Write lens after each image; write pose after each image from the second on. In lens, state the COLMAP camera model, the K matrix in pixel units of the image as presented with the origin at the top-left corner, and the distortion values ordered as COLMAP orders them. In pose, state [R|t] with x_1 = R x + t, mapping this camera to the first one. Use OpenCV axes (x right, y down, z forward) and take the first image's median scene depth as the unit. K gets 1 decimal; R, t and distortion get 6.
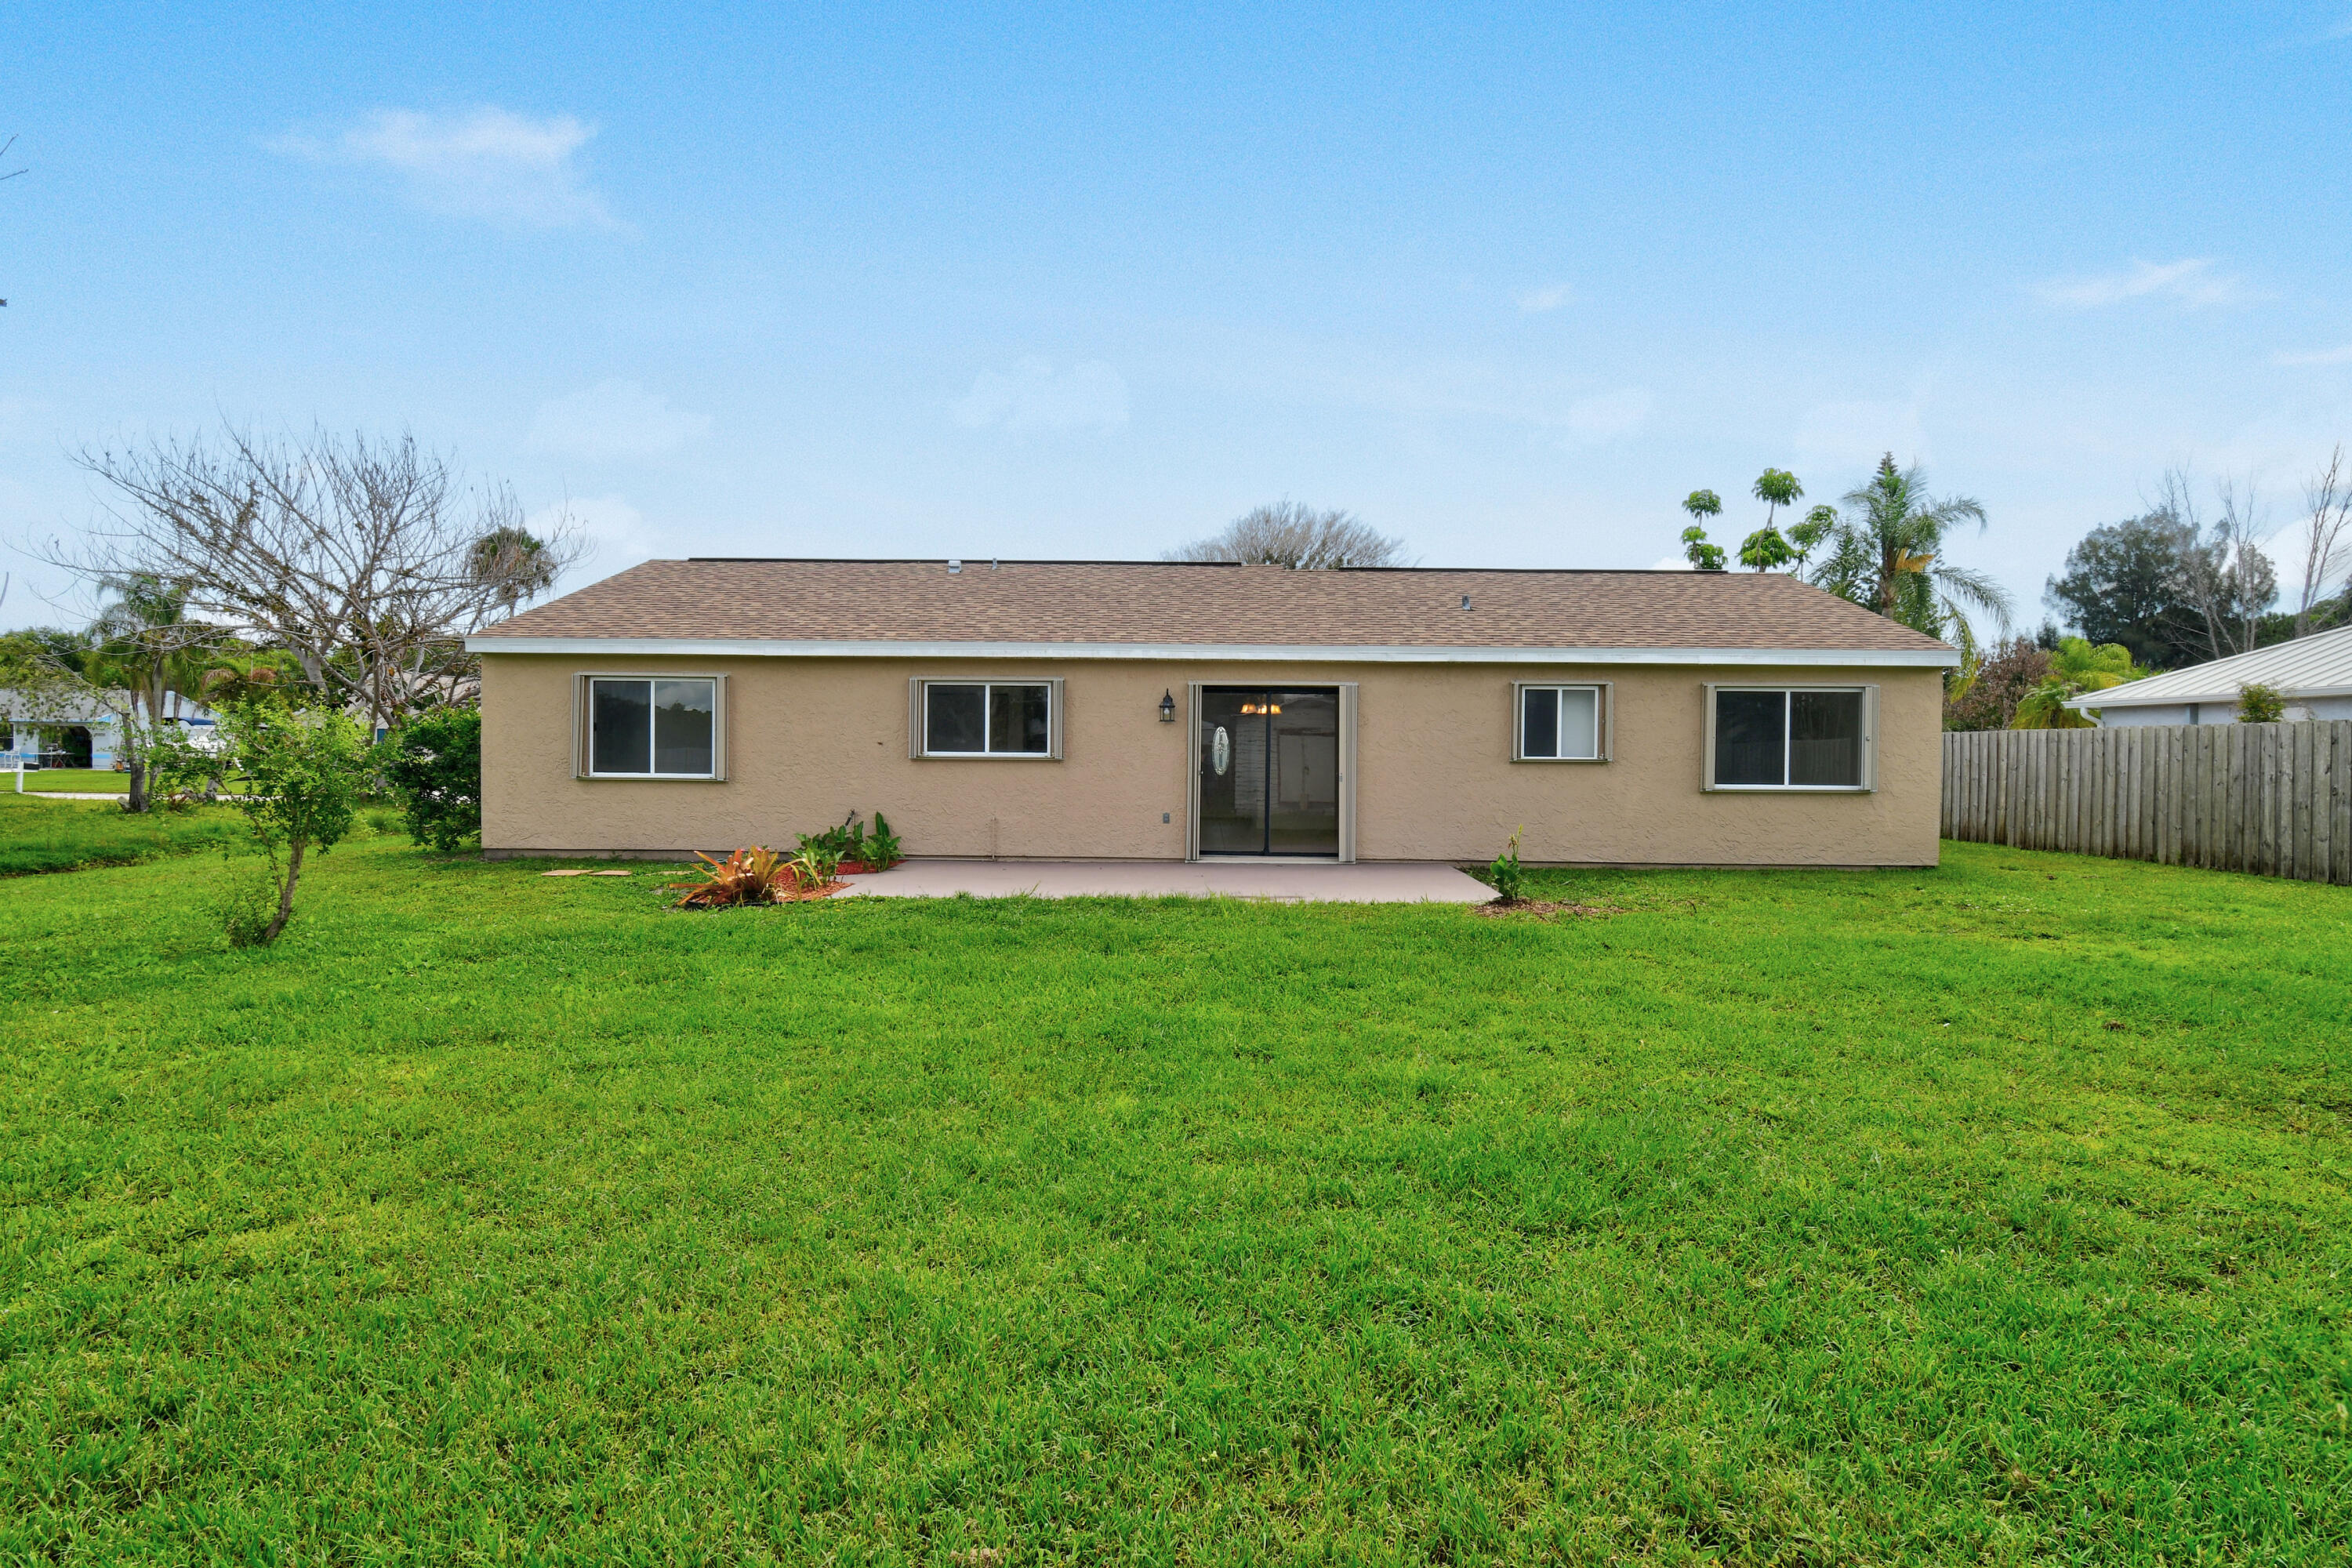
lens RADIAL K [[1331.6, 0, 1164.1], [0, 1331.6, 782.3], [0, 0, 1]] dist [-0.001255, 0.000297]
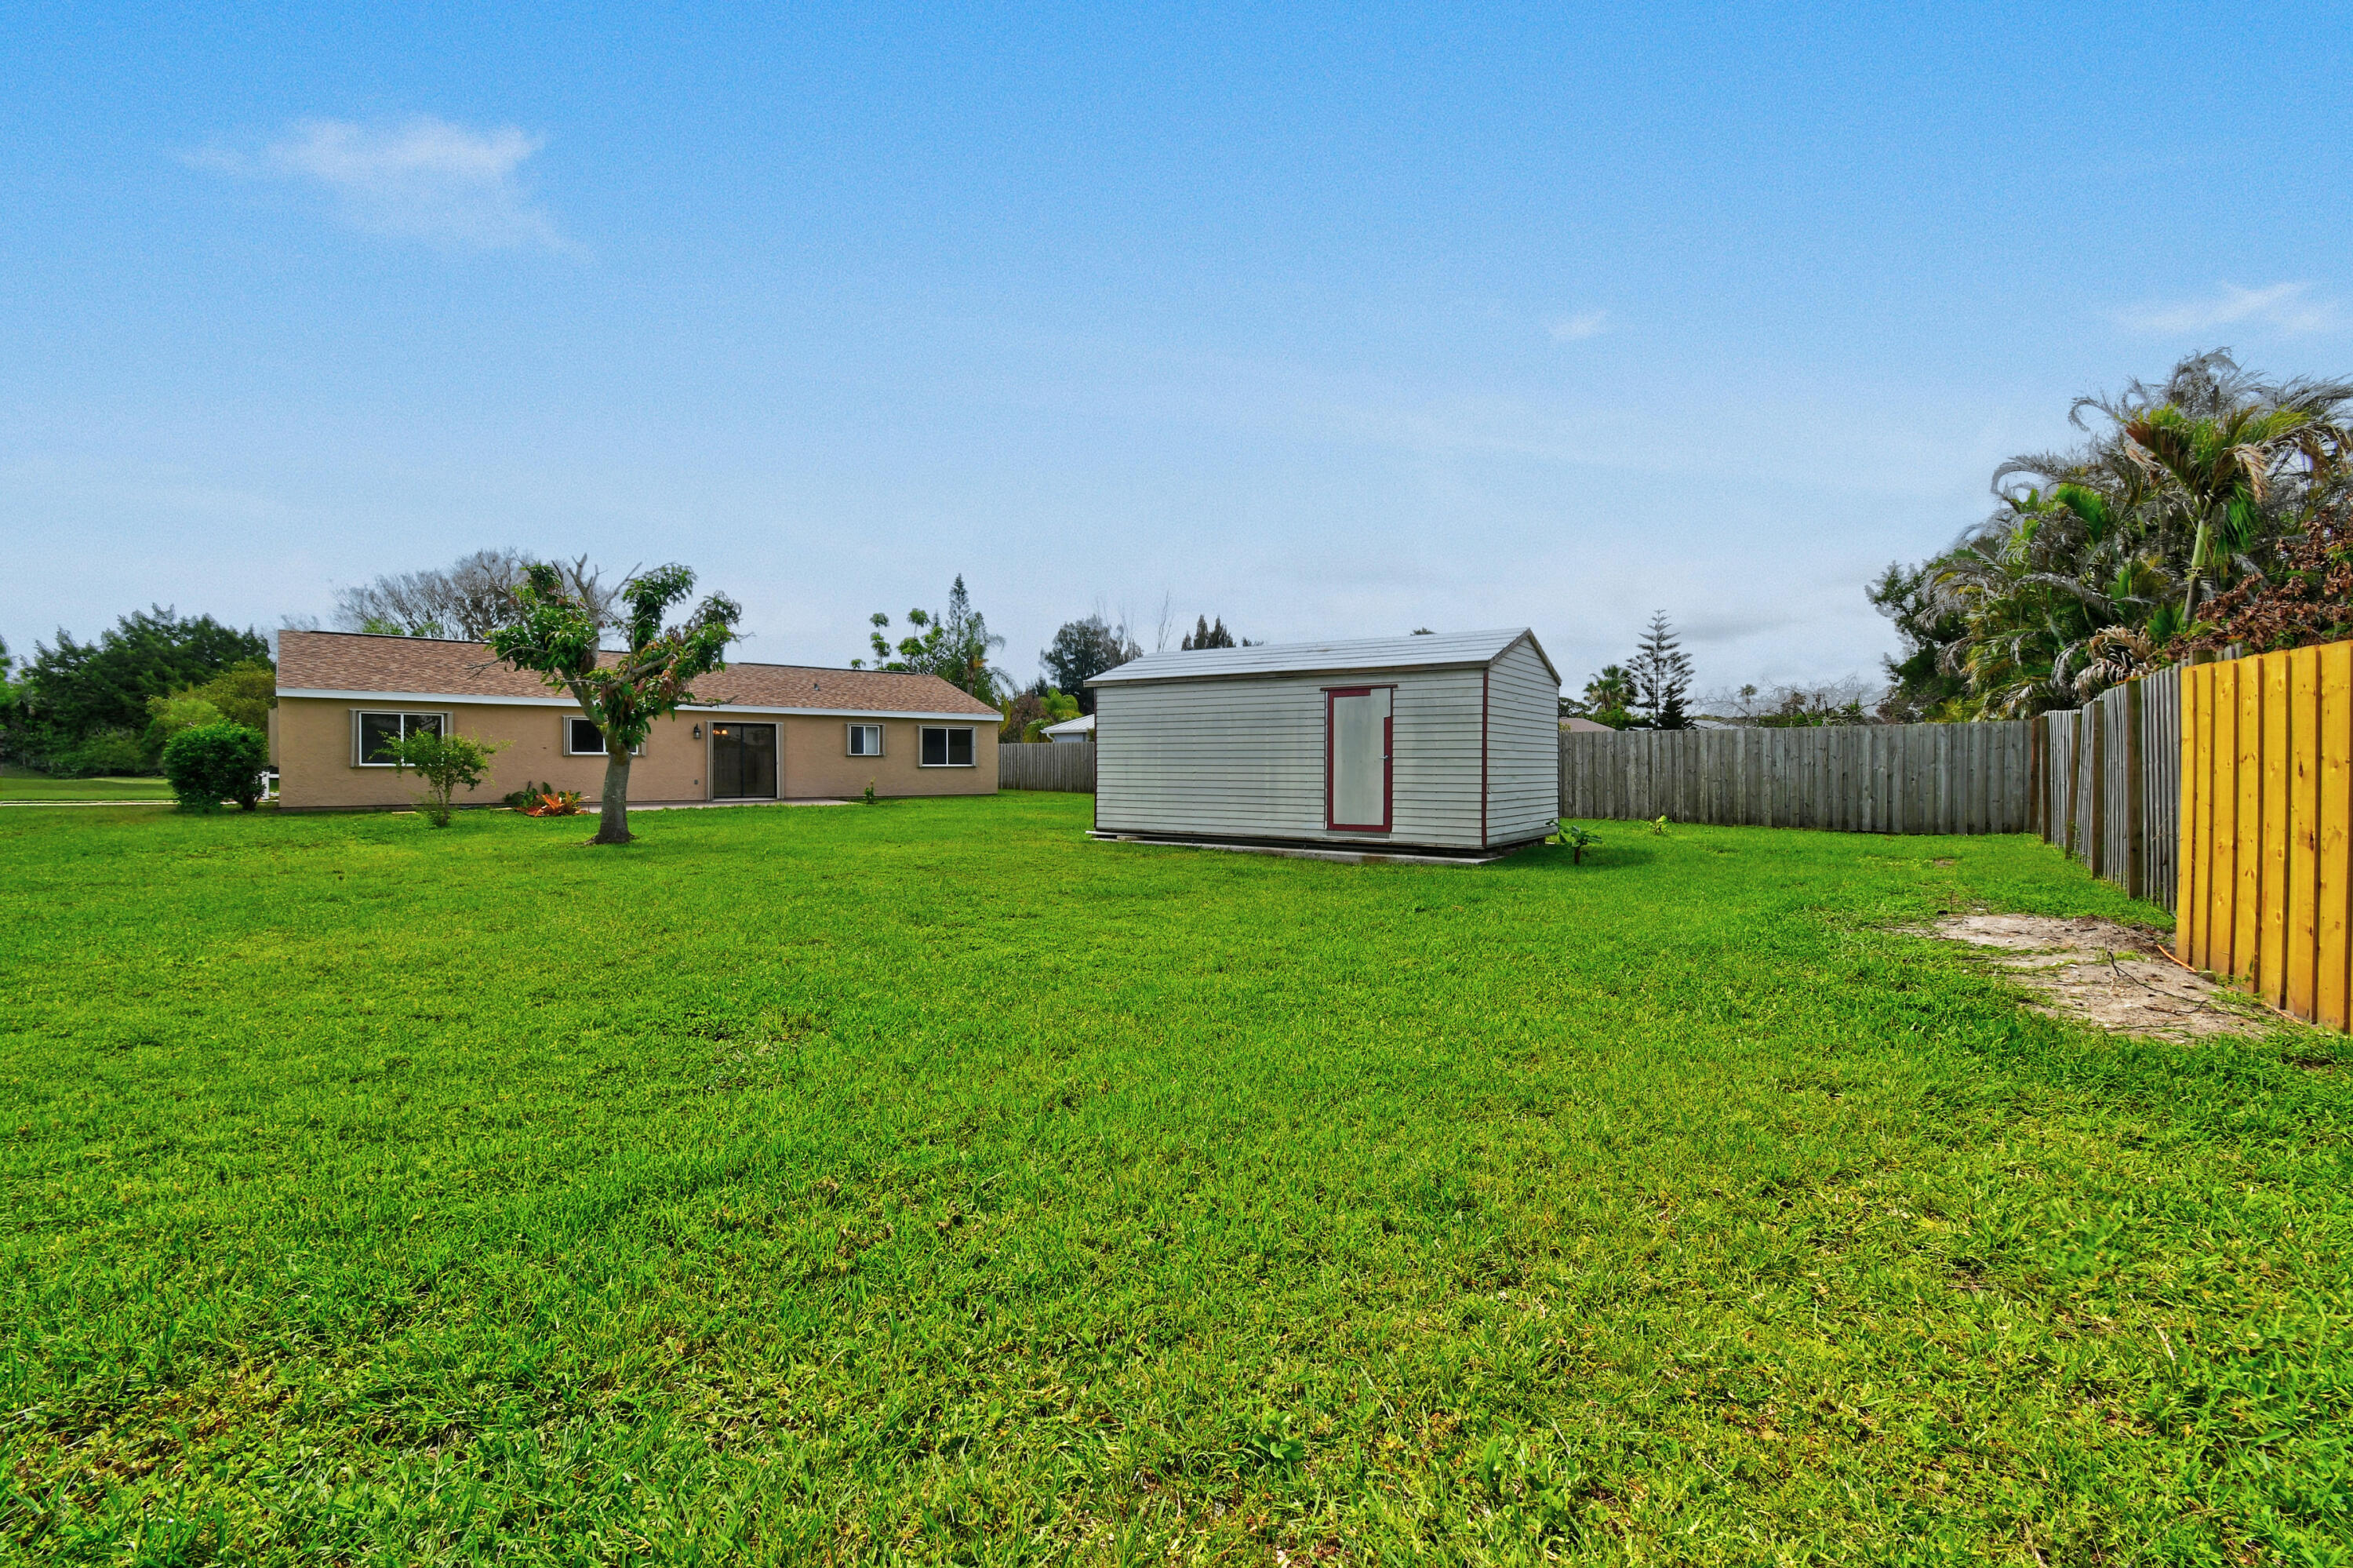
lens RADIAL K [[1033.8, 0, 1171.5], [0, 1033.8, 775.7], [0, 0, 1]] dist [0.008272, -0.000601]
pose [[0.761019, -0.016296, 0.648524, -0.234808], [0.016801, 0.999844, 0.005408, 0.009324], [-0.648511, 0.006780, 0.761175, -0.379697]]
